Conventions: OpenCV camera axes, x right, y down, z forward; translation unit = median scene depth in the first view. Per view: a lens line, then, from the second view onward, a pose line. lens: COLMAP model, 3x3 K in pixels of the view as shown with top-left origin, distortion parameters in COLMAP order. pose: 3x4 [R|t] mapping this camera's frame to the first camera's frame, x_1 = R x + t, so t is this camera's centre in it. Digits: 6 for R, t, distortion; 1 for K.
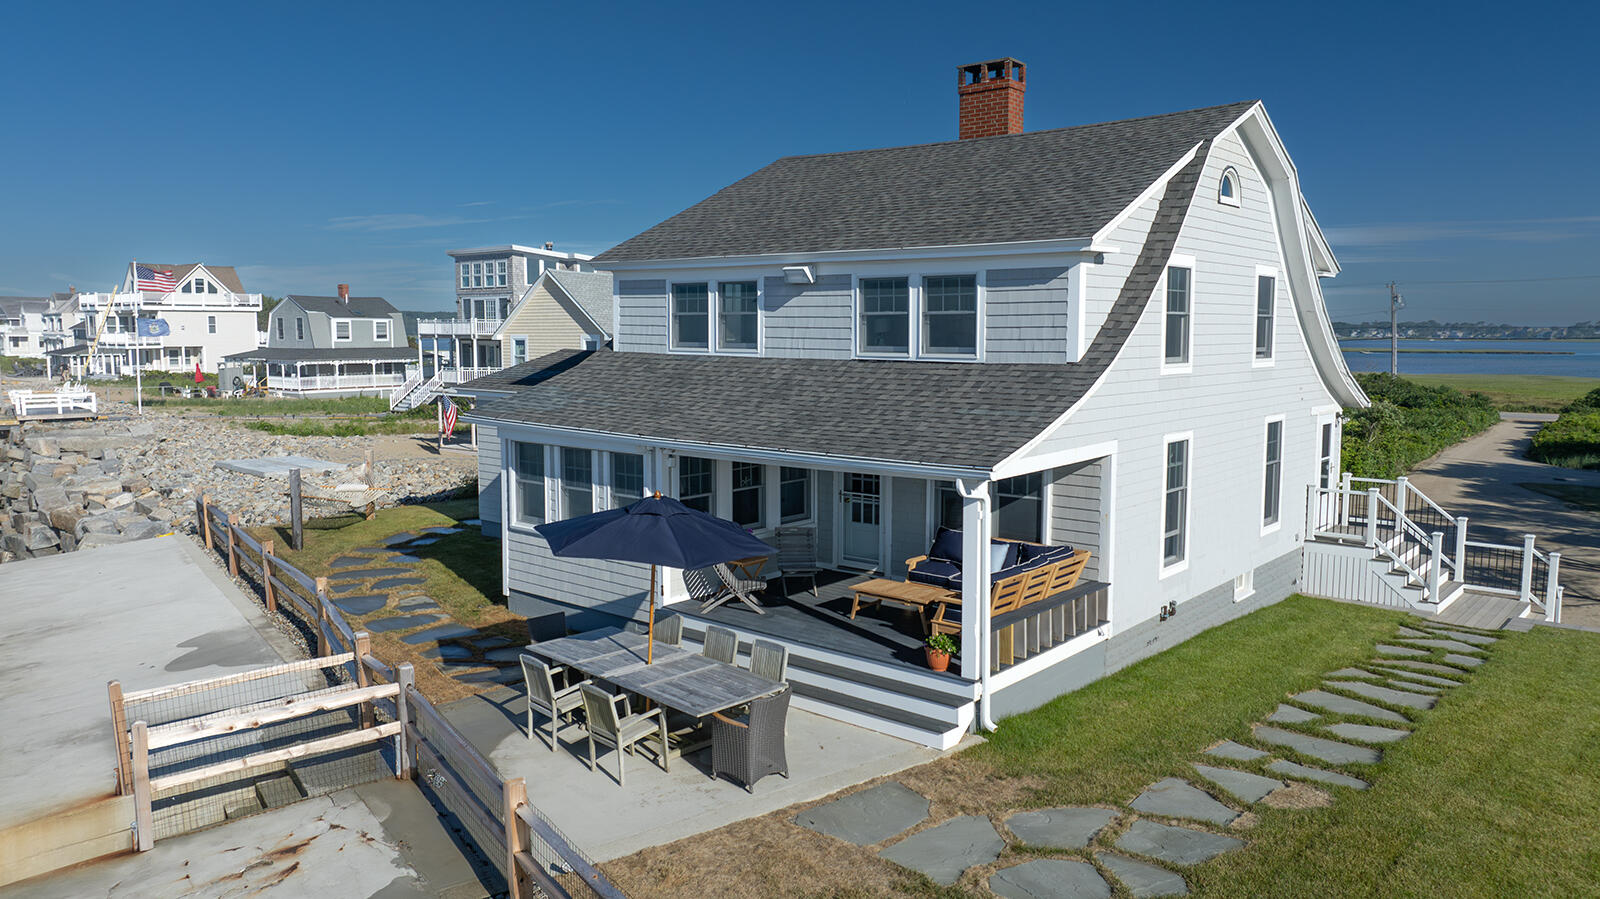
lens RADIAL K [[1129.7, 0, 800.0], [0, 1129.7, 449.5], [0, 0, 1]] dist [-0.022127, 0.002231]
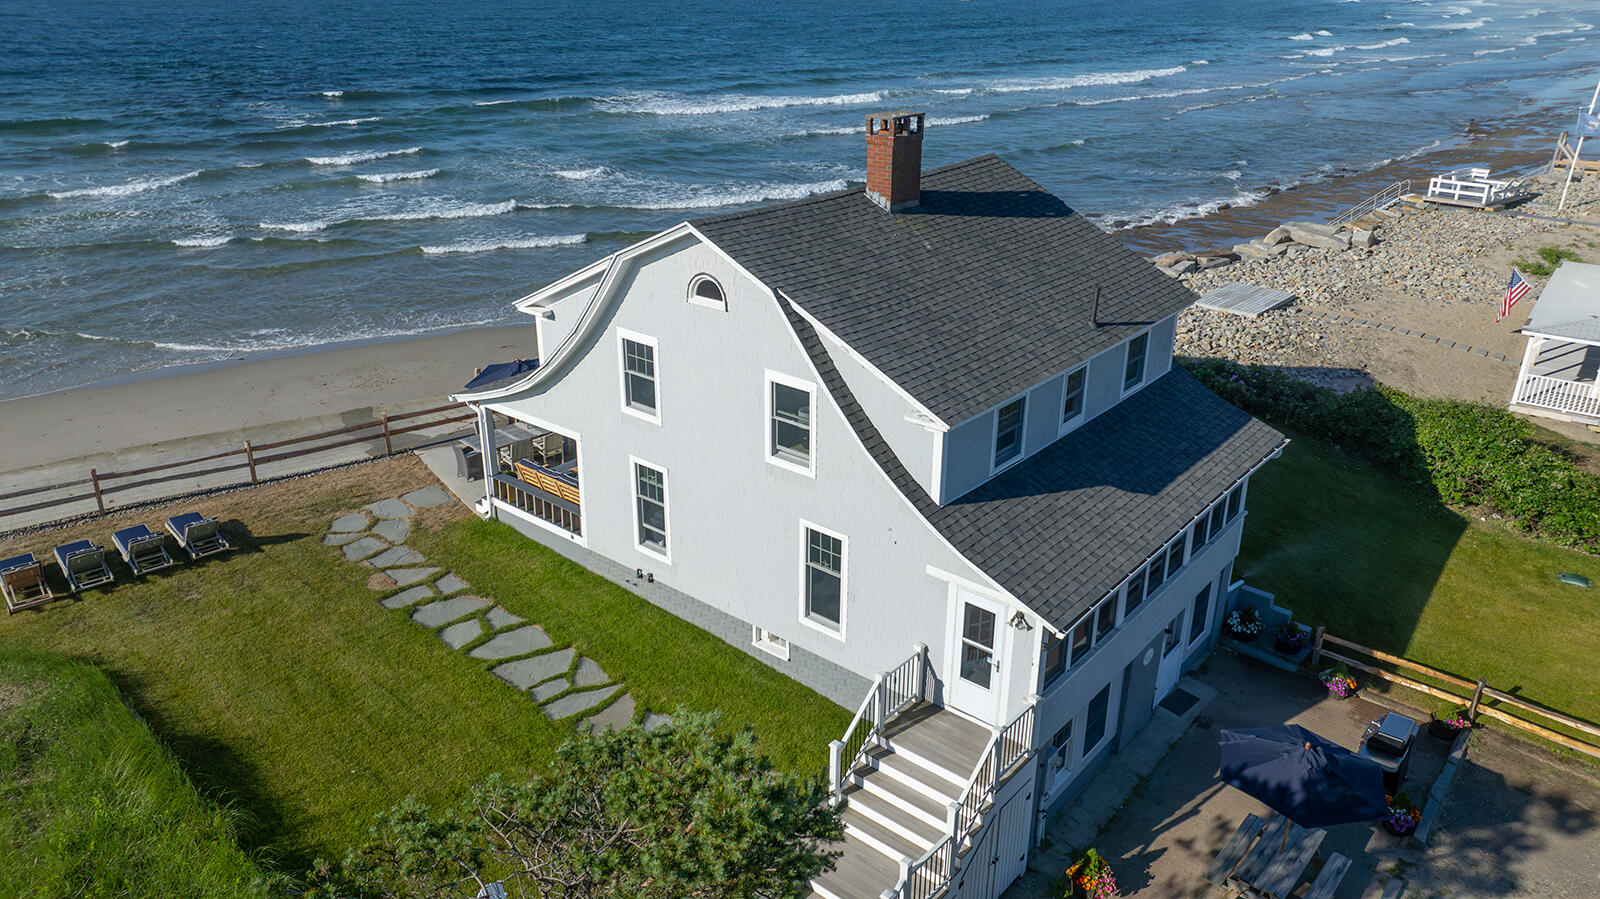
lens RADIAL K [[1129.7, 0, 800.0], [0, 1129.7, 449.5], [0, 0, 1]] dist [-0.022127, 0.002231]
pose [[0.006916, 0.386839, -0.922121, 2.190565], [-0.108326, 0.917006, 0.383881, -0.781287], [0.994091, 0.097235, 0.048247, 1.568754]]
